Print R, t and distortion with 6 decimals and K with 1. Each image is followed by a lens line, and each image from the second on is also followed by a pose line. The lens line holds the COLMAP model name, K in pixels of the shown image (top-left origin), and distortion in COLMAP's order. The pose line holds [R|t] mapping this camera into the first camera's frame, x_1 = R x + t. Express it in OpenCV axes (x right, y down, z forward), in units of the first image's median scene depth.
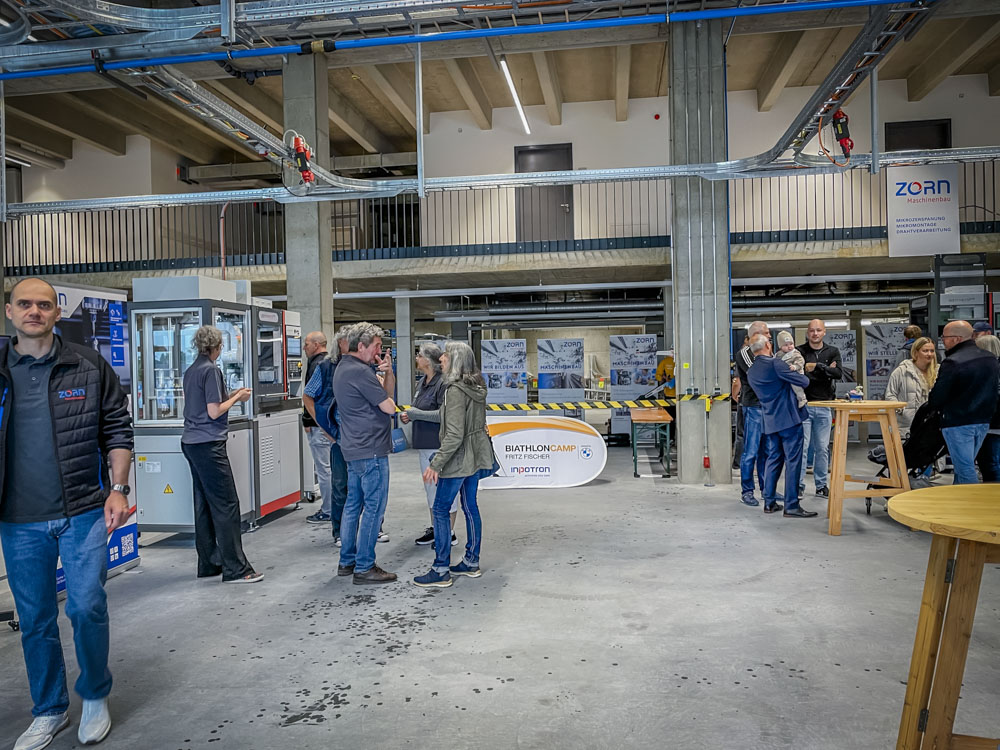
lens RADIAL K [[767.5, 0, 500.1], [0, 767.5, 374.2], [0, 0, 1]] dist [-0.001176, -0.003393]
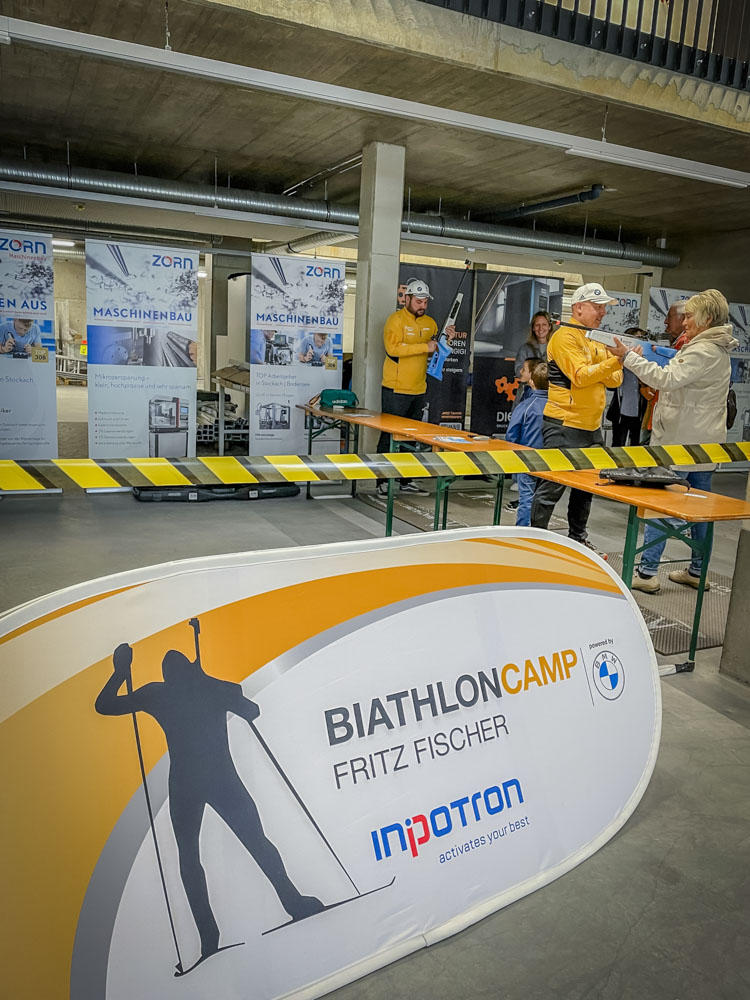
lens RADIAL K [[767.5, 0, 378.8], [0, 767.5, 497.0], [0, 0, 1]] dist [-0.001176, -0.003393]
pose [[0.831414, -0.043970, 0.553911, -0.054453], [-0.067173, 0.981600, 0.178746, 0.005332], [-0.551578, -0.185819, 0.813162, 0.563921]]
